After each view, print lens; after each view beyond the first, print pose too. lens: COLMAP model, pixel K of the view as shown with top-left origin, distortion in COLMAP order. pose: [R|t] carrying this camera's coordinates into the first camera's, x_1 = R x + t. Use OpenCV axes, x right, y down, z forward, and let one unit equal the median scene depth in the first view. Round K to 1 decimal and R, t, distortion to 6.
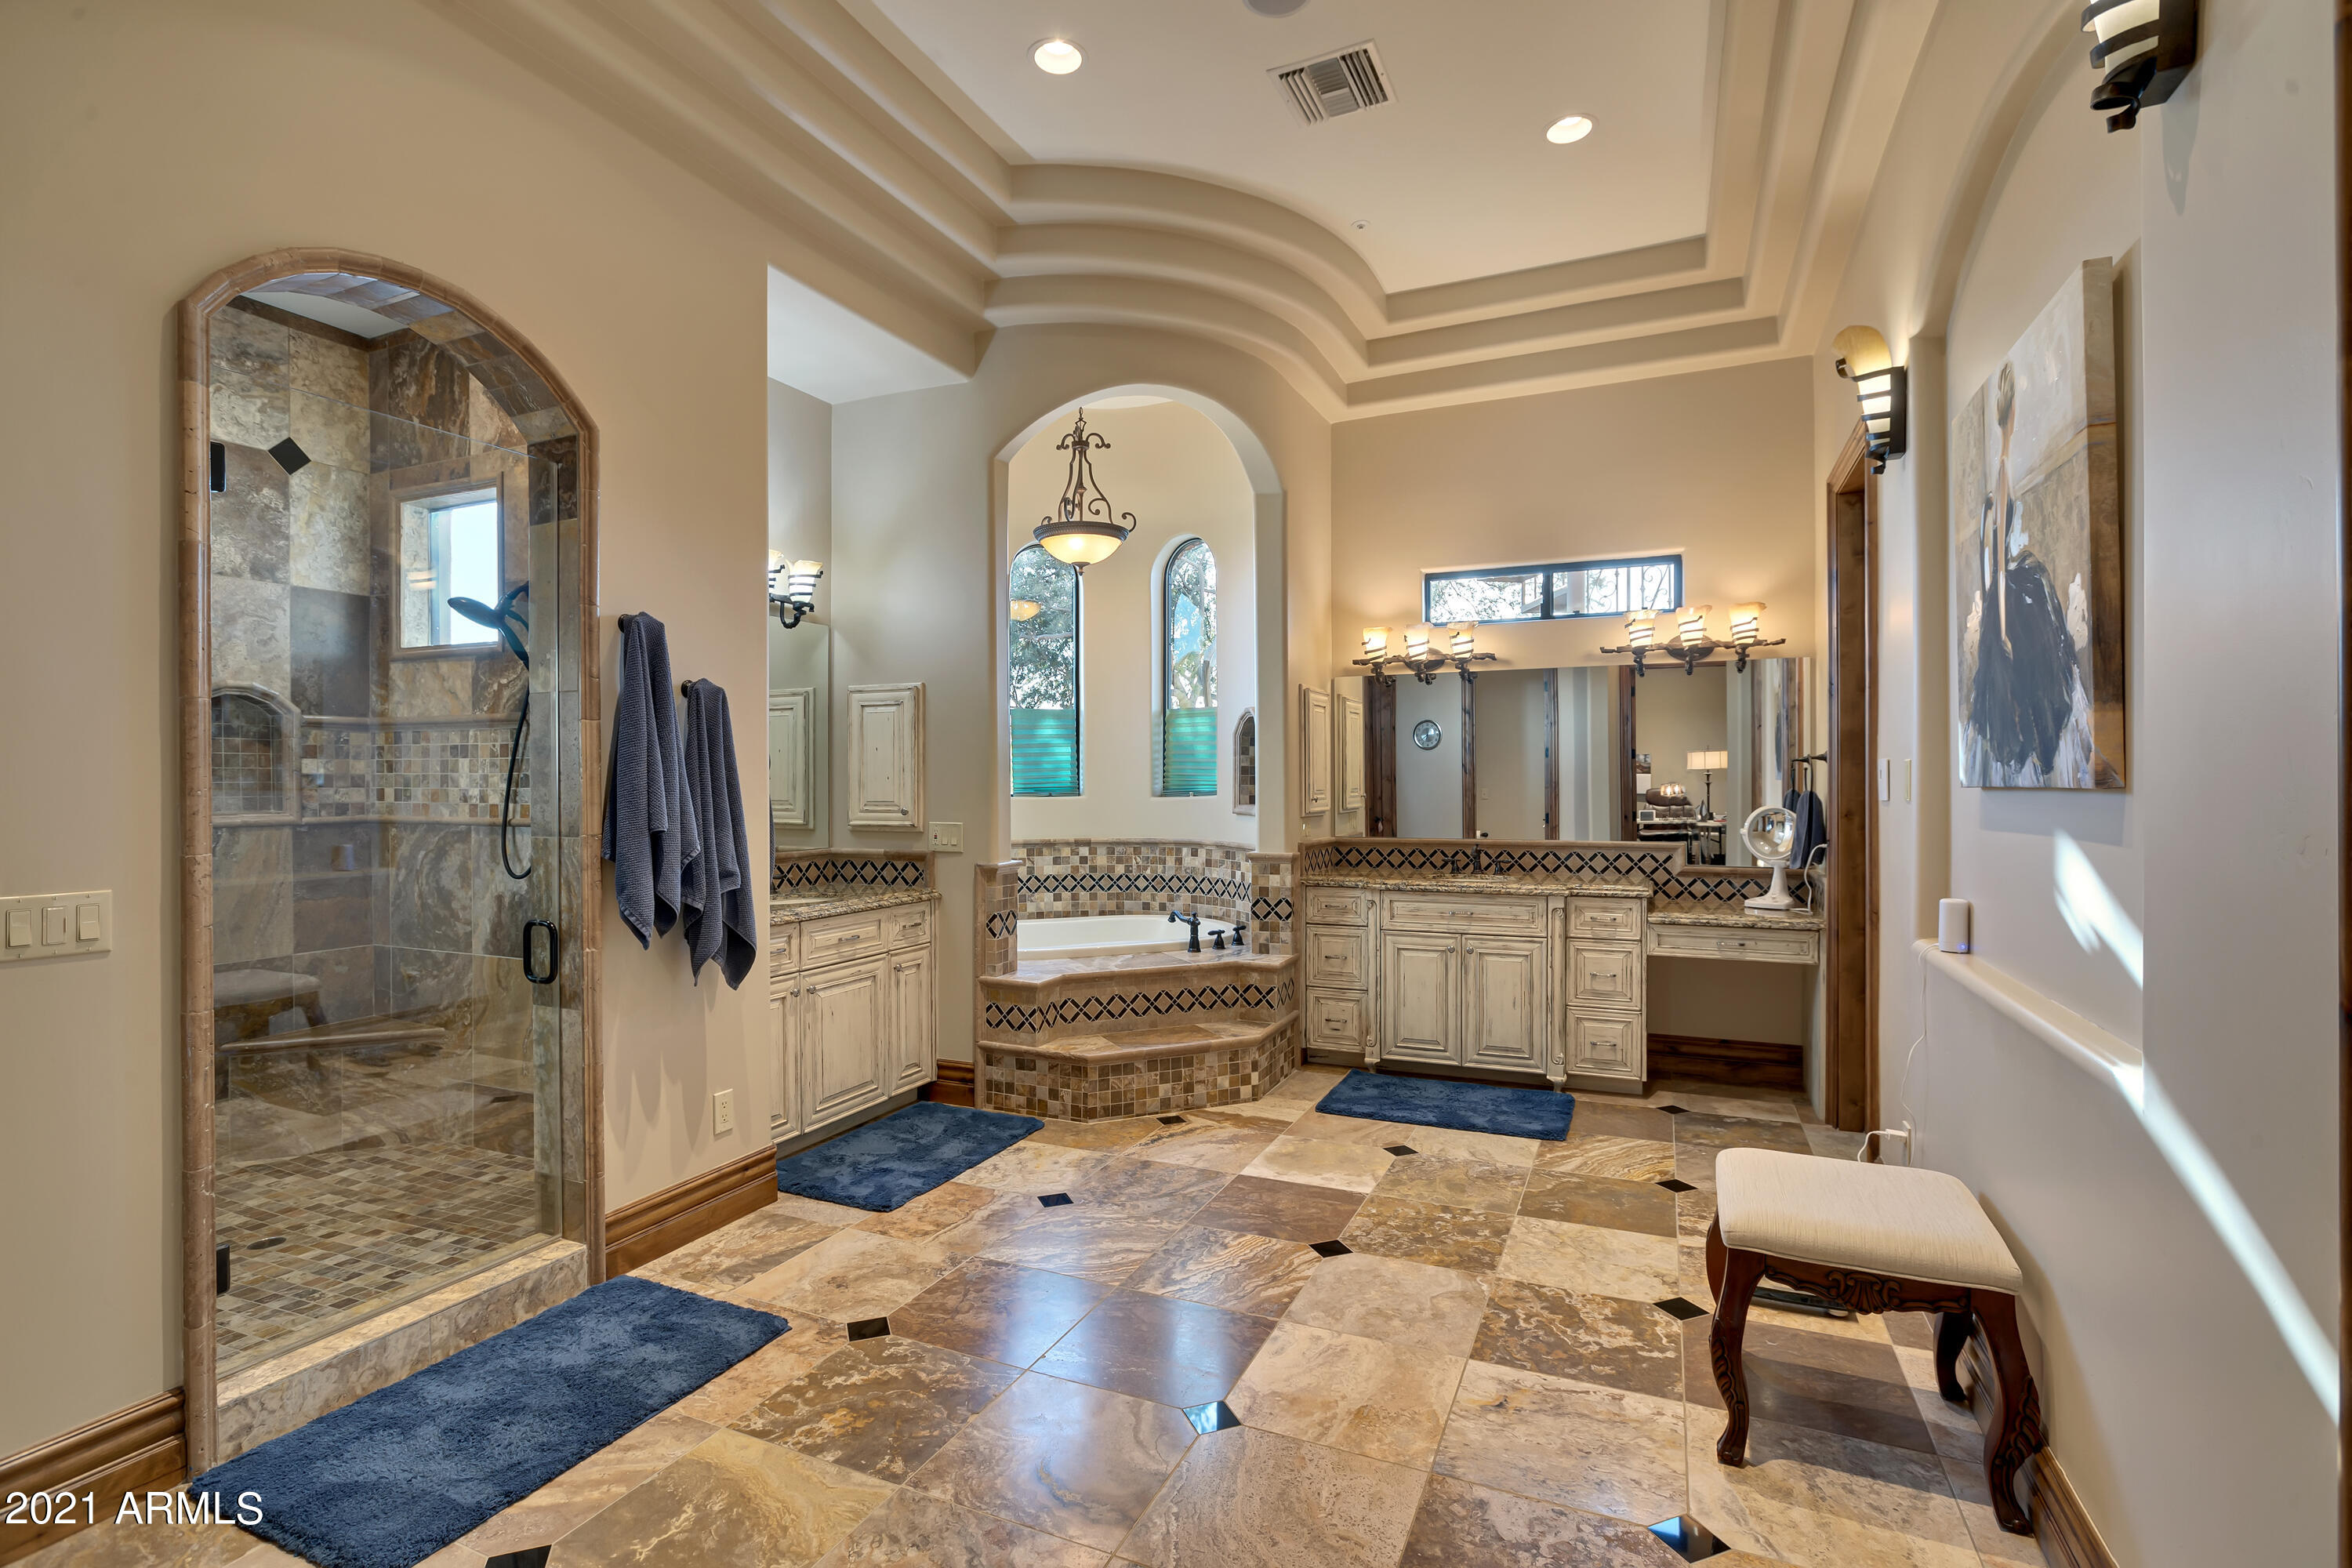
lens RADIAL K [[1107.8, 0, 1170.5], [0, 1107.8, 807.0], [0, 0, 1]] dist [-0.010766, 0.000066]
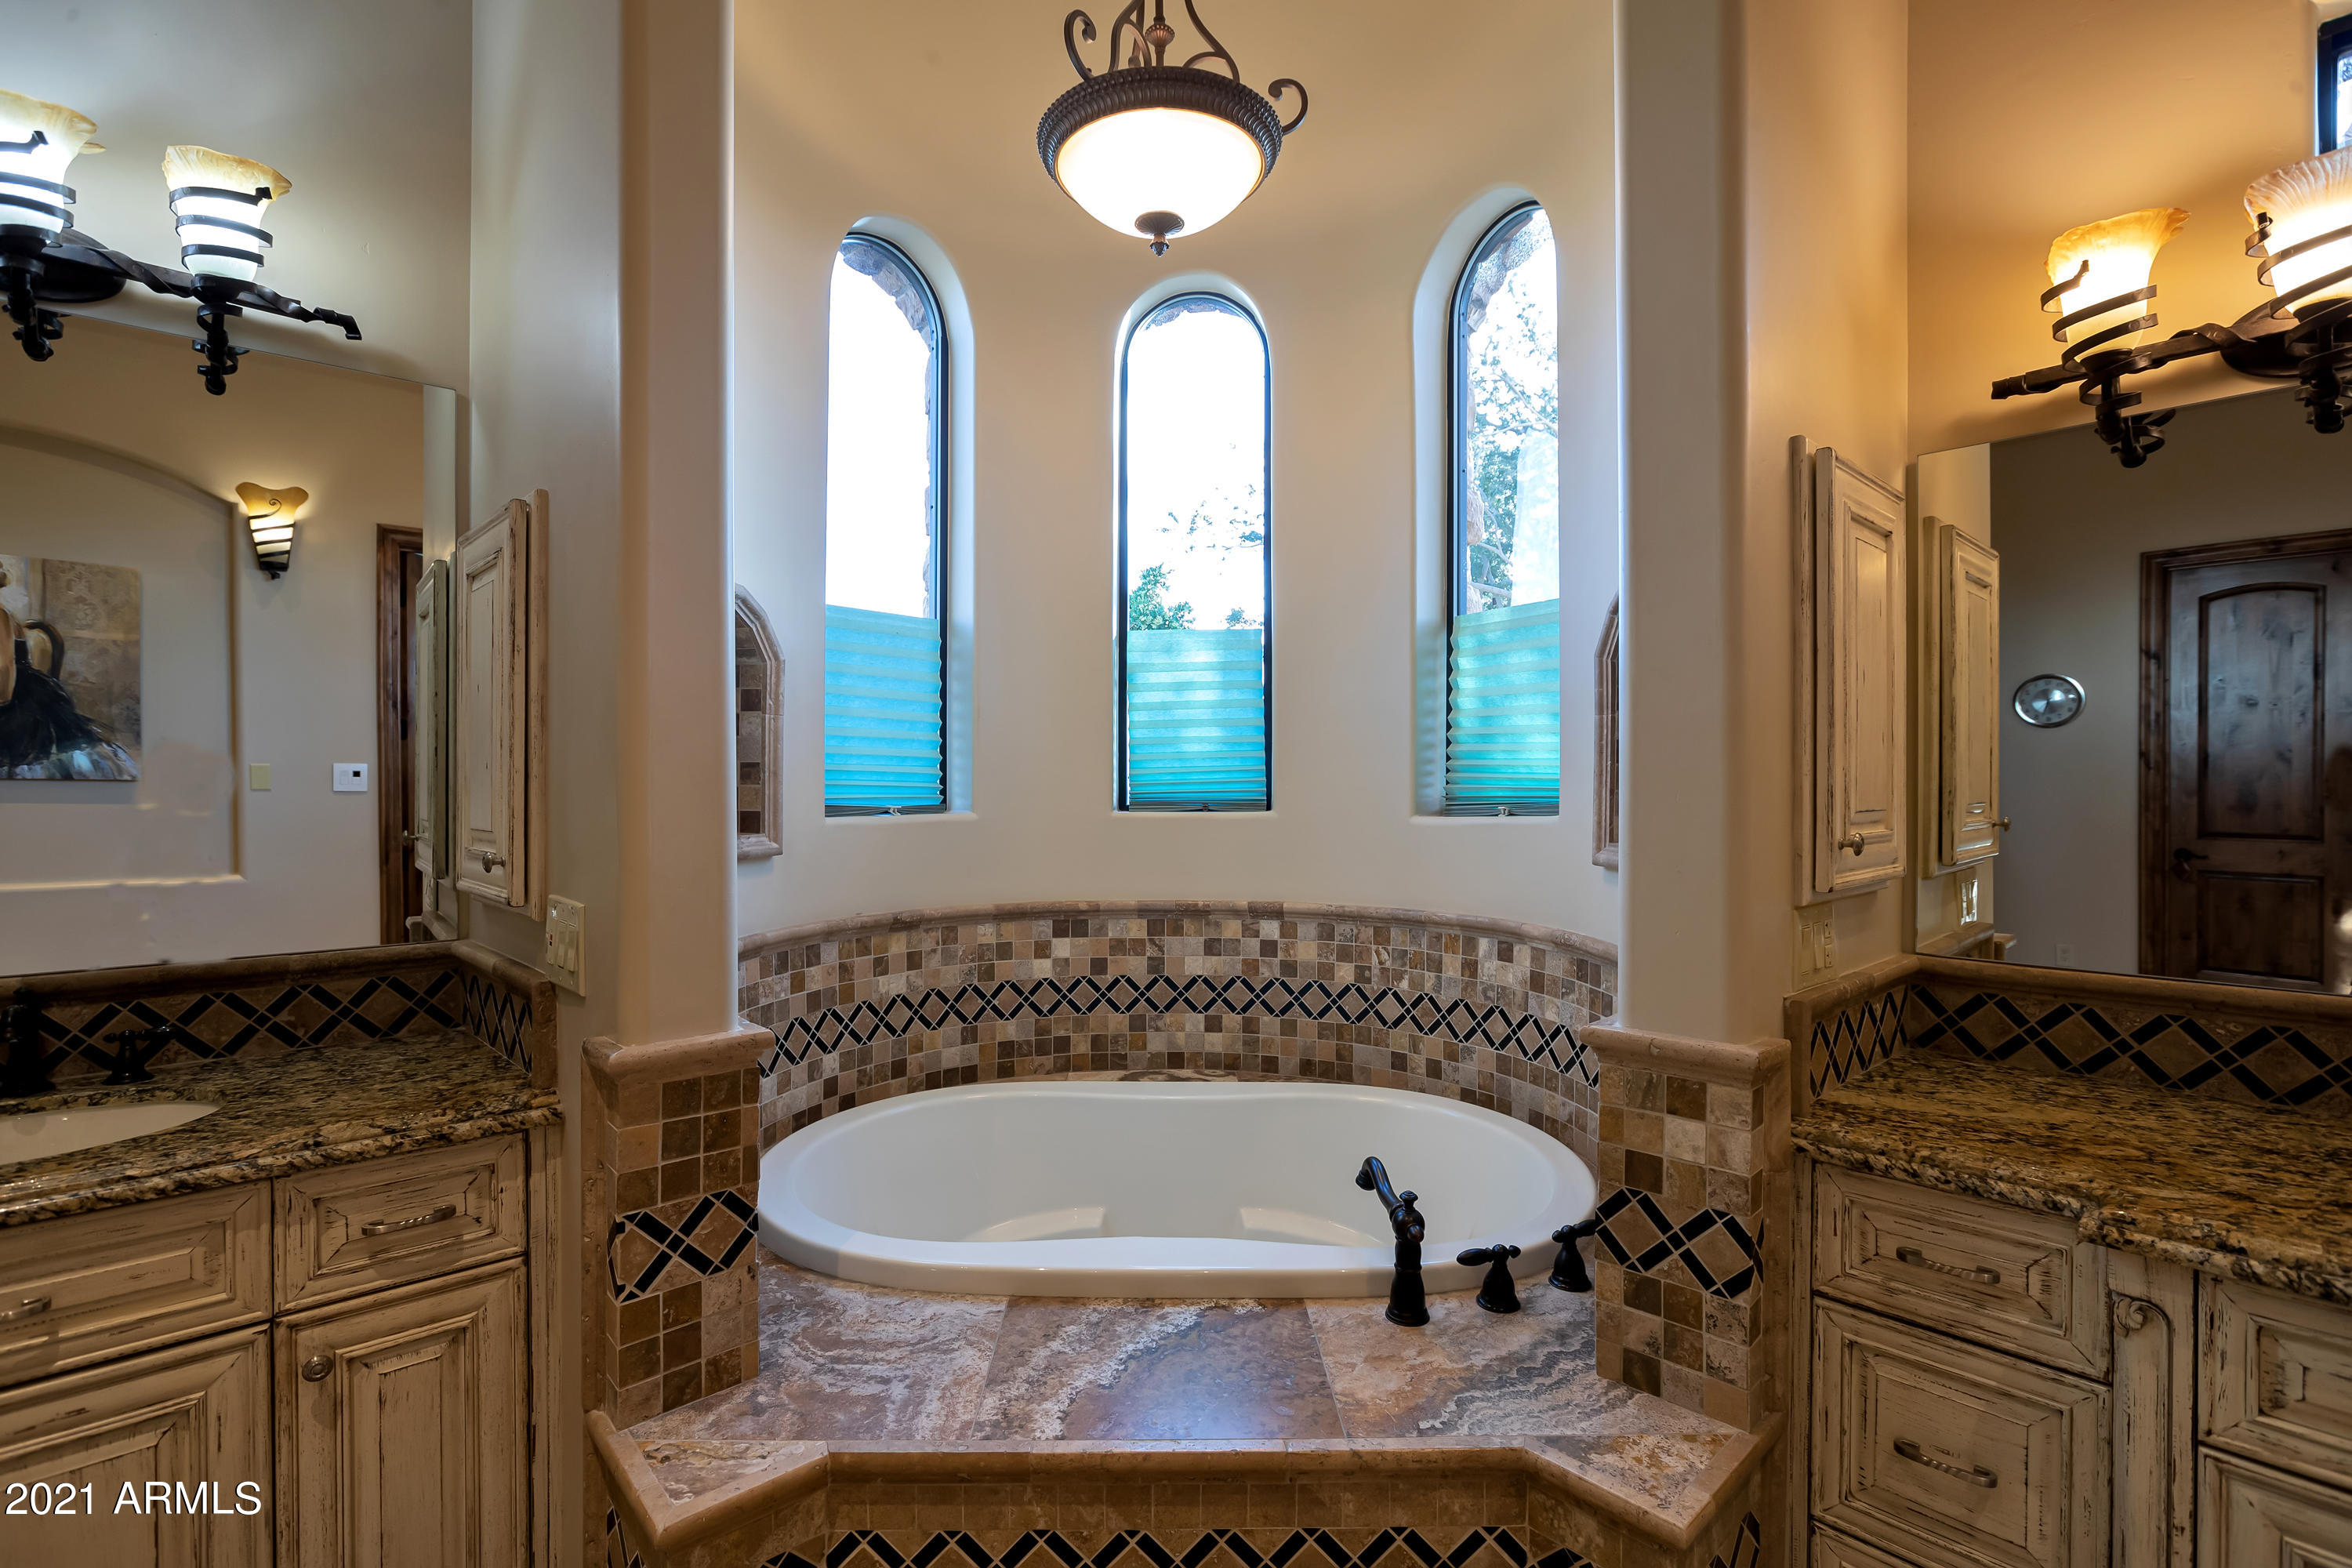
lens RADIAL K [[1083.5, 0, 1189.9], [0, 1083.5, 789.5], [0, 0, 1]] dist [-0.022070, 0.019242]
pose [[0.922943, 0.008882, -0.384834, 0.067530], [-0.015778, 0.999766, -0.014766, -0.012153], [0.384613, 0.019700, 0.922868, 0.572797]]
